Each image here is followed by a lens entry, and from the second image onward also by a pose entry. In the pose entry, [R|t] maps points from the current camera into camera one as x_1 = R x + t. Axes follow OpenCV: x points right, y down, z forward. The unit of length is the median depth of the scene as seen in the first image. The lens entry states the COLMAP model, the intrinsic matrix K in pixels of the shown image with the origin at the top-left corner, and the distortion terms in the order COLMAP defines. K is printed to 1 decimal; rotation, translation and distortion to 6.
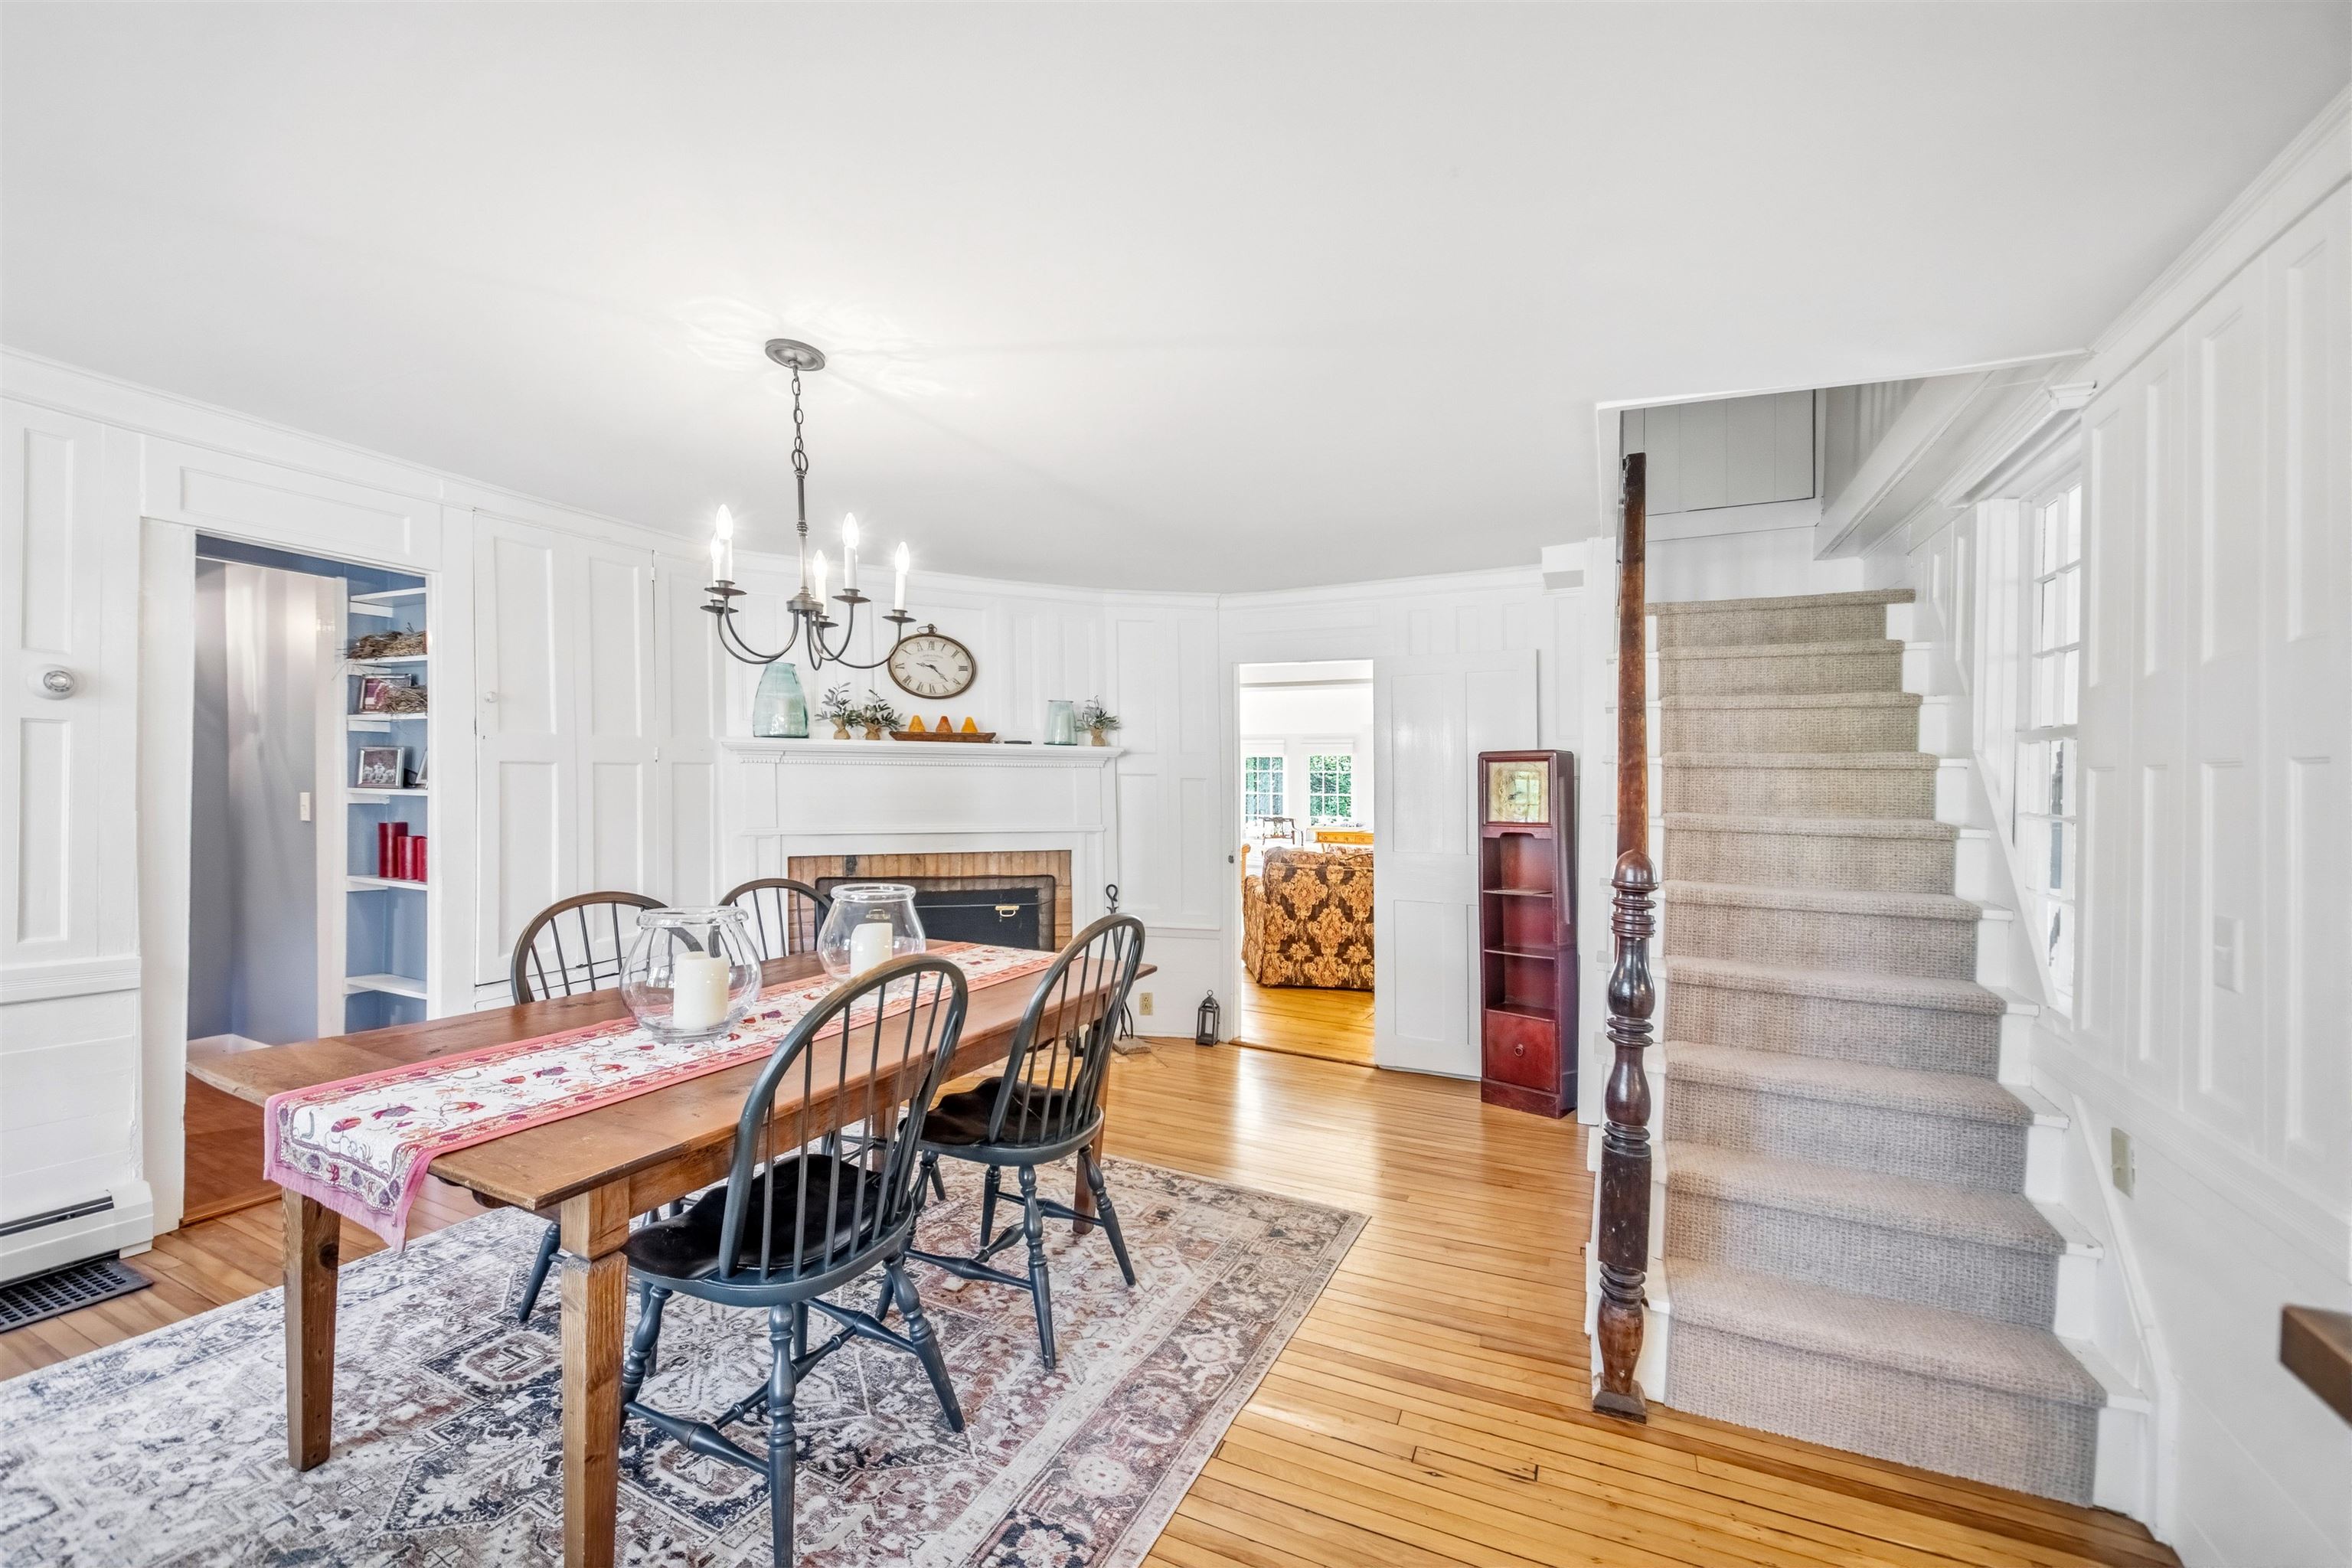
lens RADIAL K [[906.1, 0, 1120.0], [0, 906.1, 784.5], [0, 0, 1]] dist [0.017947, -0.019276]
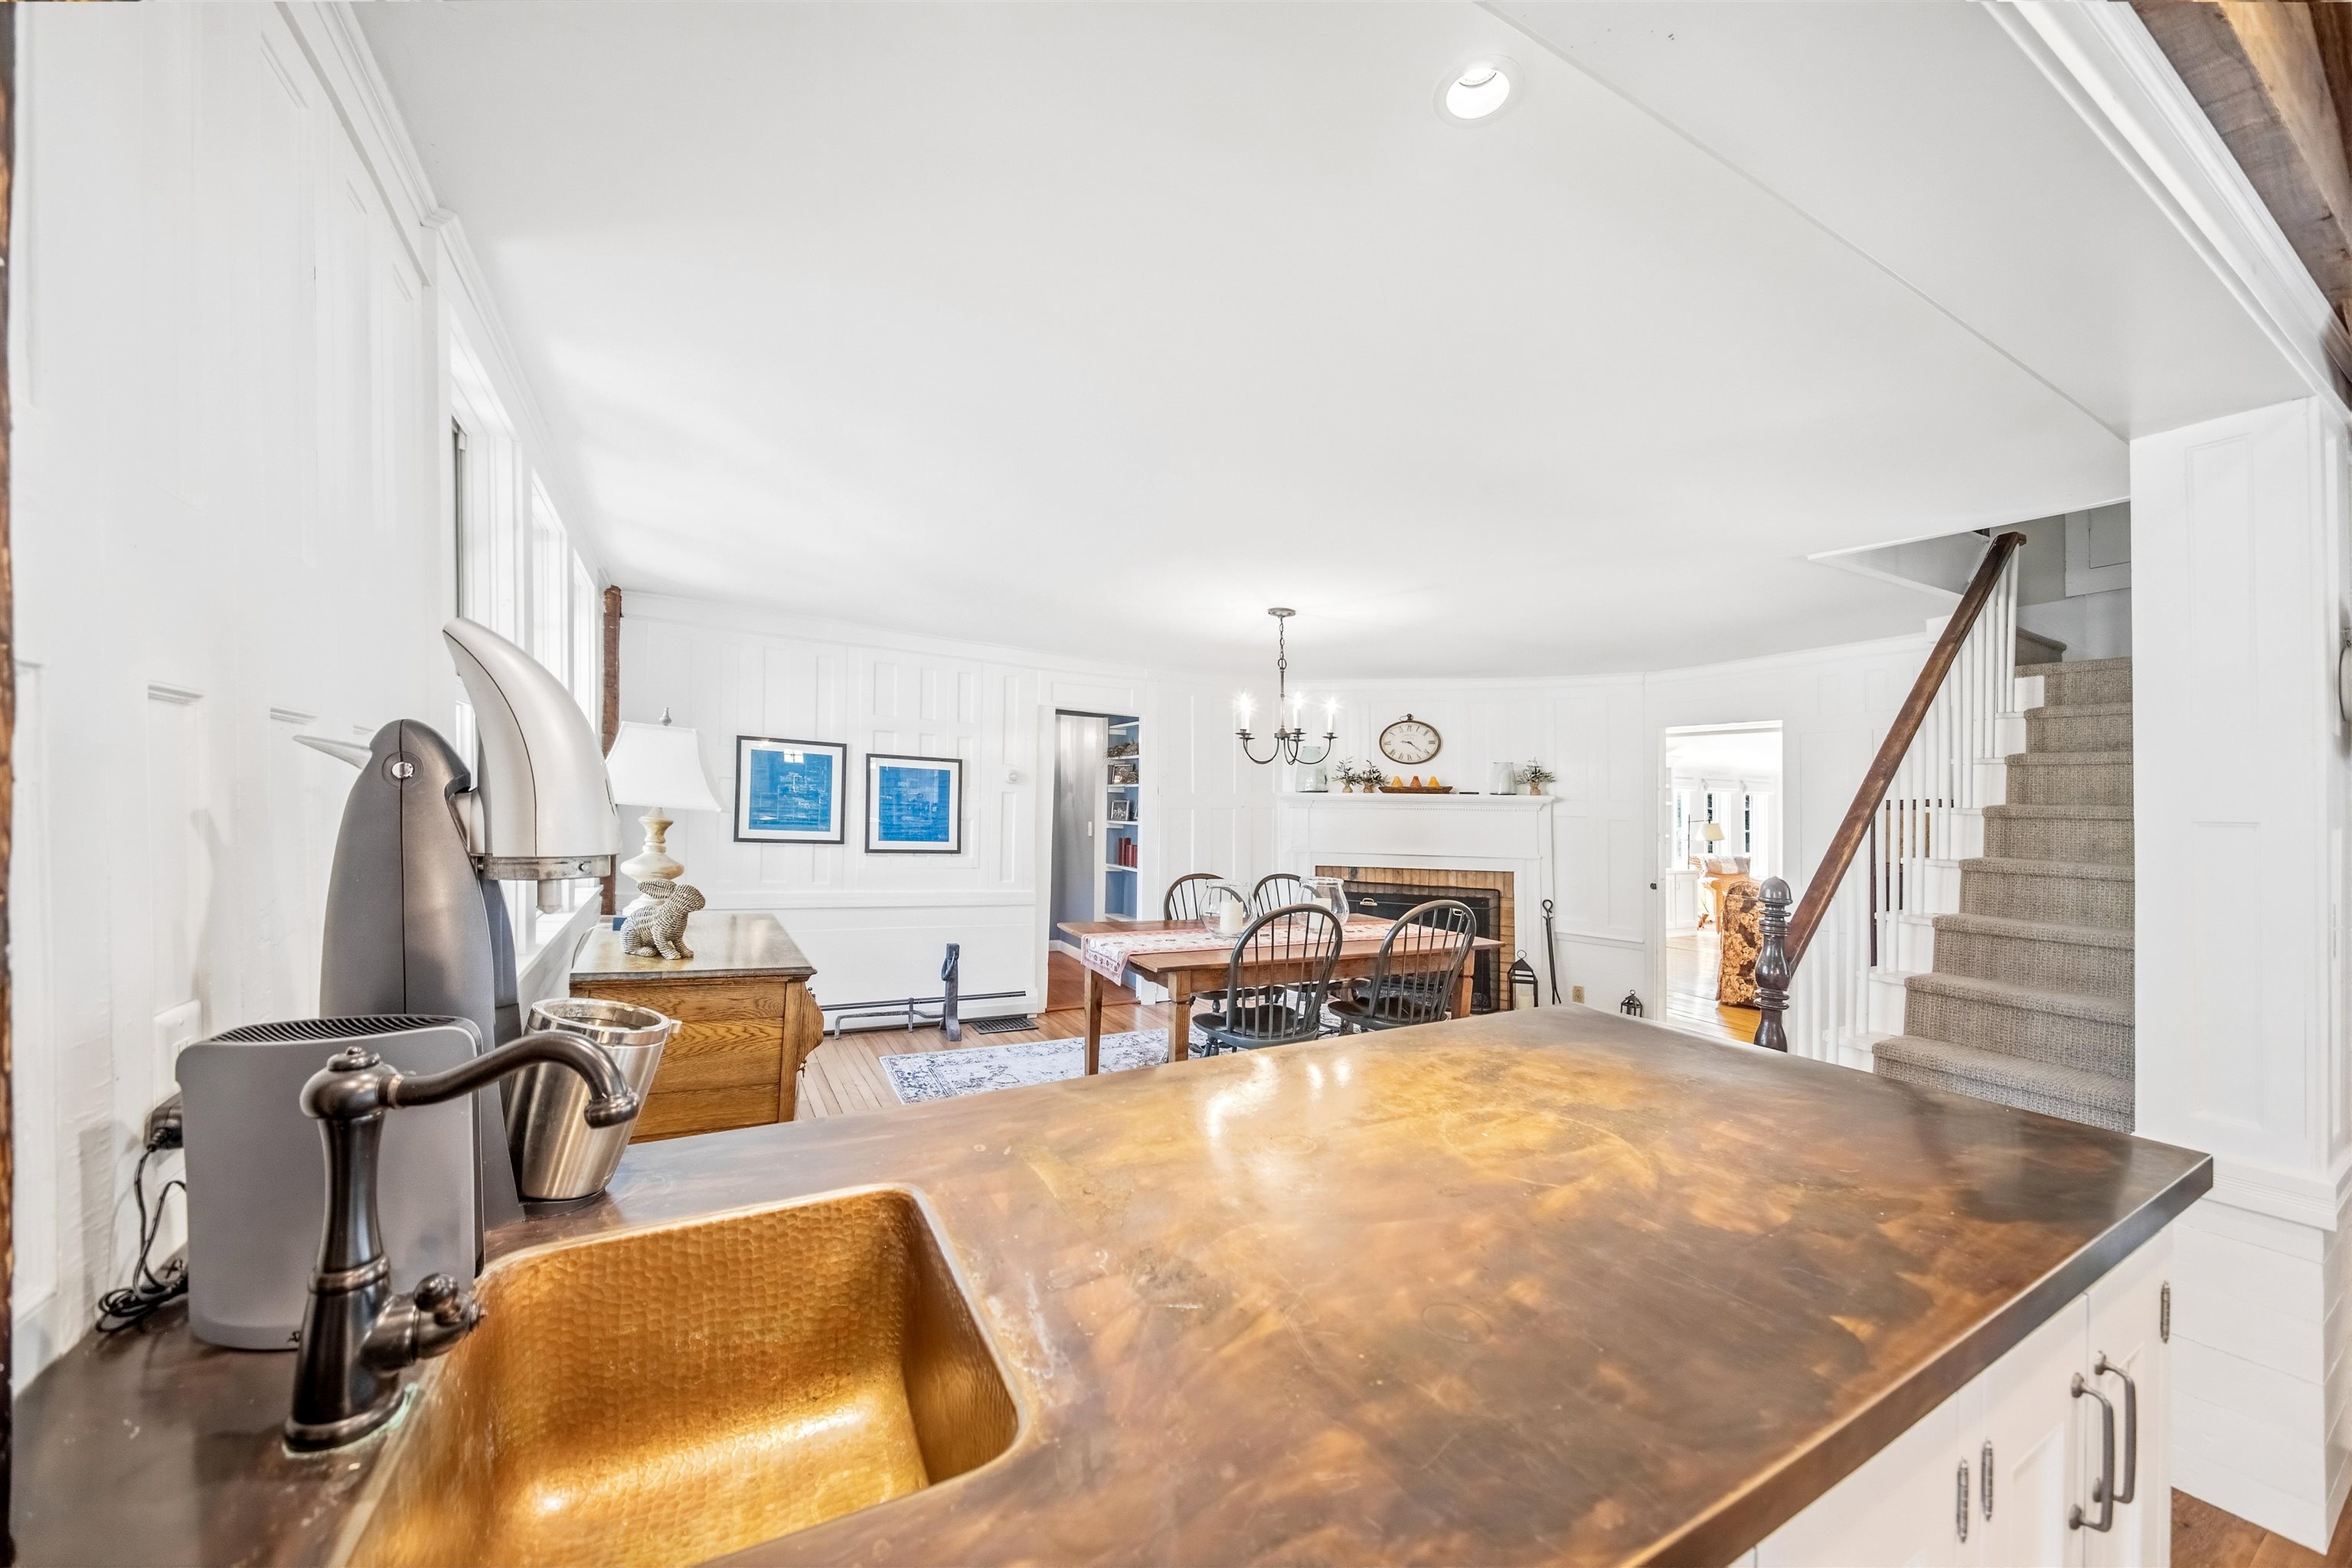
lens RADIAL K [[839.7, 0, 1173.0], [0, 839.7, 781.7], [0, 0, 1]] dist [0.021831, -0.013093]
pose [[0.812538, -0.014294, -0.582733, 0.283145], [-0.010118, 0.999203, -0.038617, -0.009128], [0.582820, 0.037274, 0.811746, -0.343369]]
